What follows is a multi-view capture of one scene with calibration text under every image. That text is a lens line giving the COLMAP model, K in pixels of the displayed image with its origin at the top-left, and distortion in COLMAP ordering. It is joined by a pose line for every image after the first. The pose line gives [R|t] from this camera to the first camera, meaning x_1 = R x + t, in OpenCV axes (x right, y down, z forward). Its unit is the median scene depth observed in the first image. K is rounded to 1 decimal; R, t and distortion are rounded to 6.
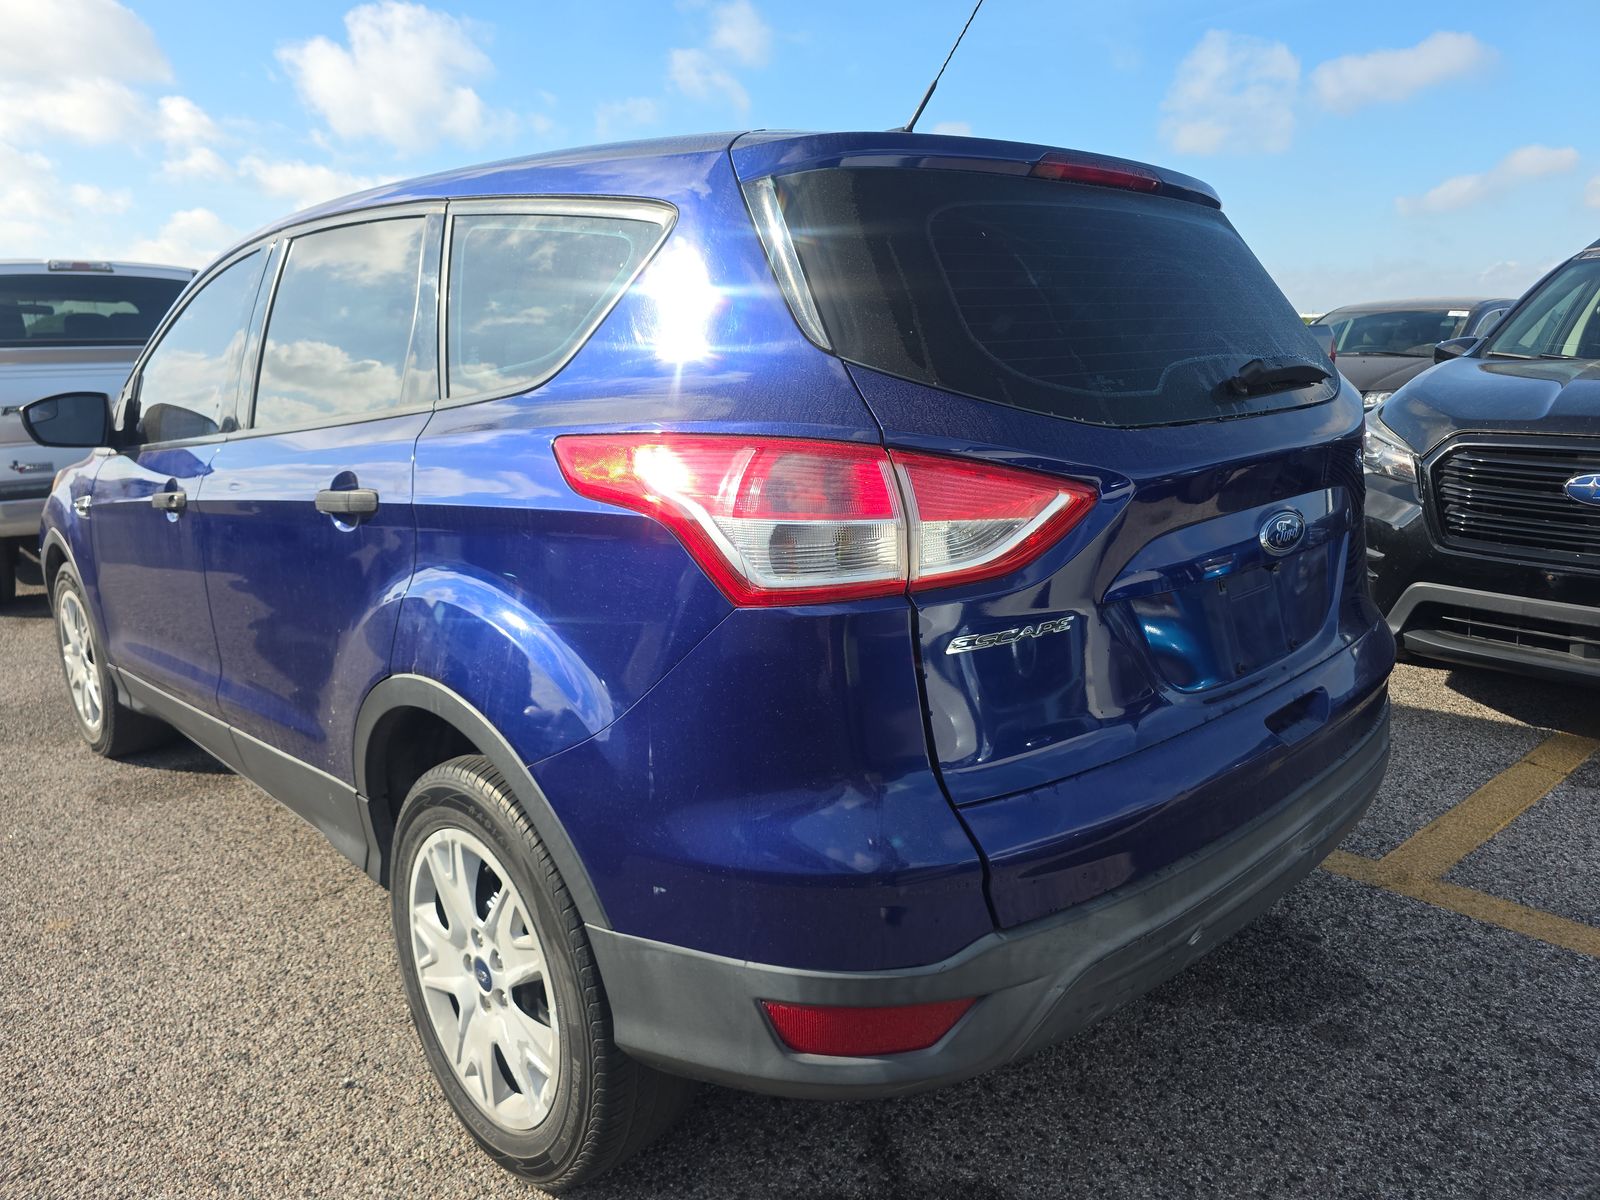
lens RADIAL K [[1077.7, 0, 800.8], [0, 1077.7, 595.0], [0, 0, 1]] dist [0.047799, -0.049818]
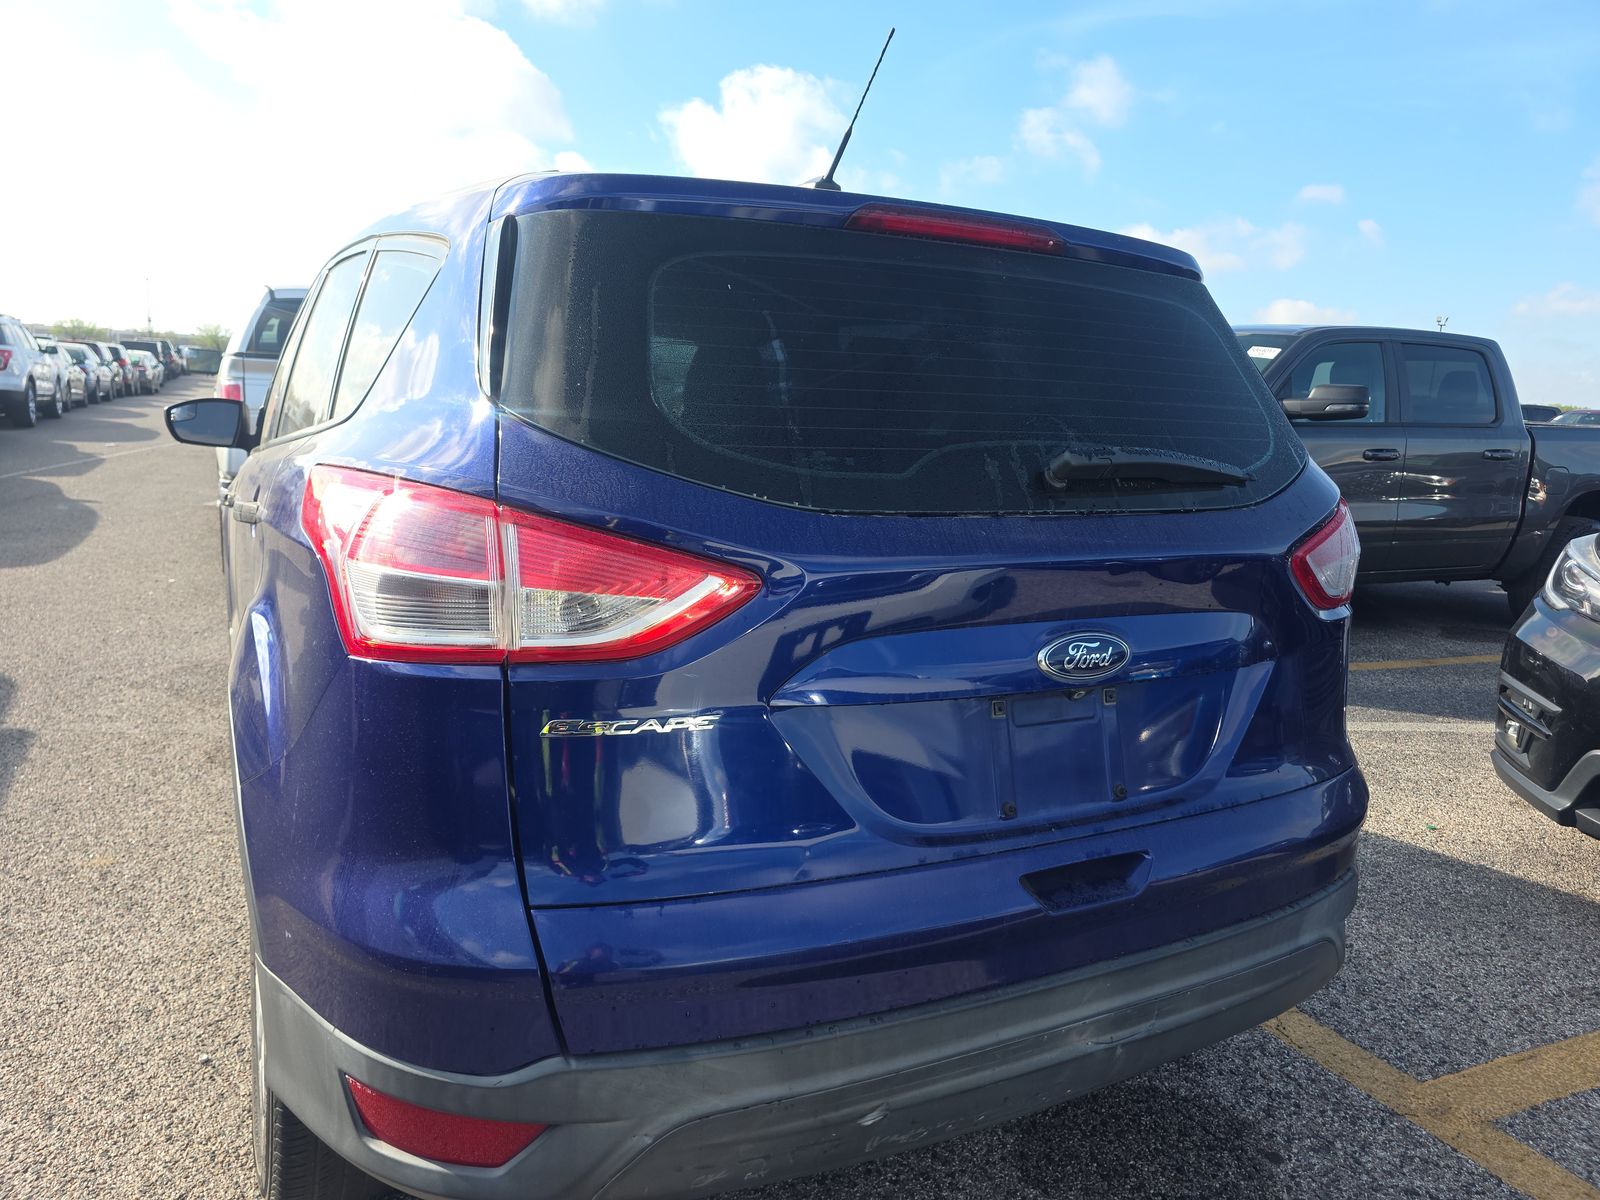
lens RADIAL K [[1077.5, 0, 797.5], [0, 1077.5, 608.7], [0, 0, 1]] dist [0.054632, -0.051162]
pose [[0.956063, 0.121677, -0.266717, 0.437847], [-0.130902, 0.991249, -0.017017, -0.050009], [0.262313, 0.051183, 0.963625, 0.133617]]
